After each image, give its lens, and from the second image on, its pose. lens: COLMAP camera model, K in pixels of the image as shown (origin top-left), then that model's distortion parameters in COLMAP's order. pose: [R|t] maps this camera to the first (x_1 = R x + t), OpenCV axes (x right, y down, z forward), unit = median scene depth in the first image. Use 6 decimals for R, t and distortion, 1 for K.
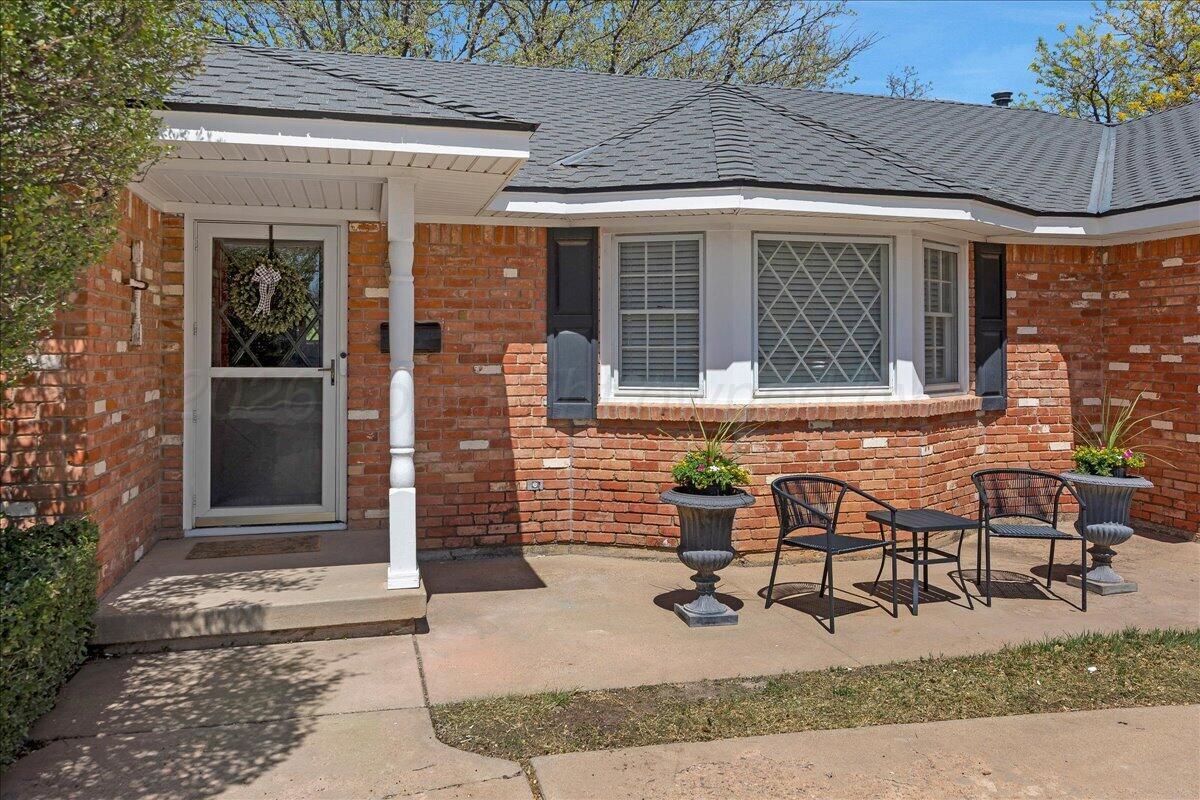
lens RADIAL K [[873.0, 0, 601.3], [0, 873.0, 340.7], [0, 0, 1]] dist [0.002713, 0.000365]
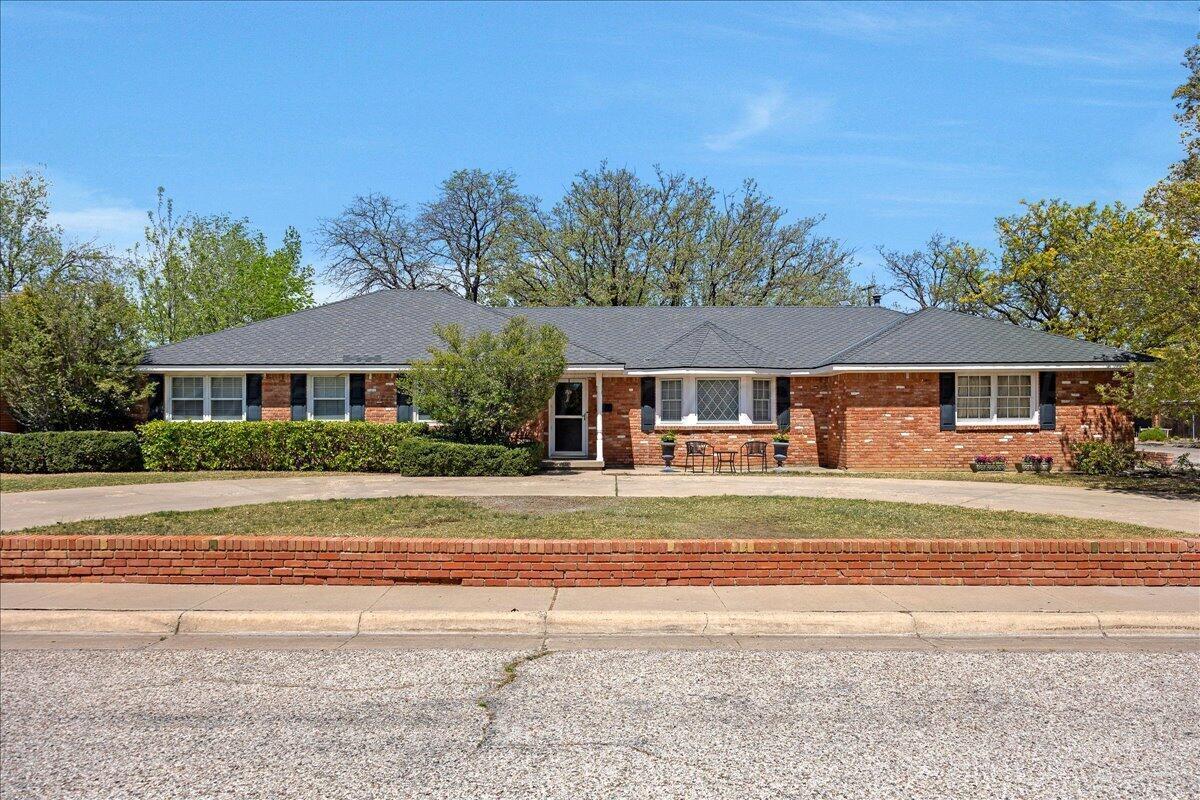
lens RADIAL K [[586.9, 0, 600.0], [0, 586.9, 400.0], [0, 0, 1]] dist [0.000528, -0.000058]
pose [[0.959447, -0.011782, -0.281643, 0.464404], [0.004240, 0.999616, -0.027372, 0.031670], [0.281857, 0.025068, 0.959129, -1.393490]]
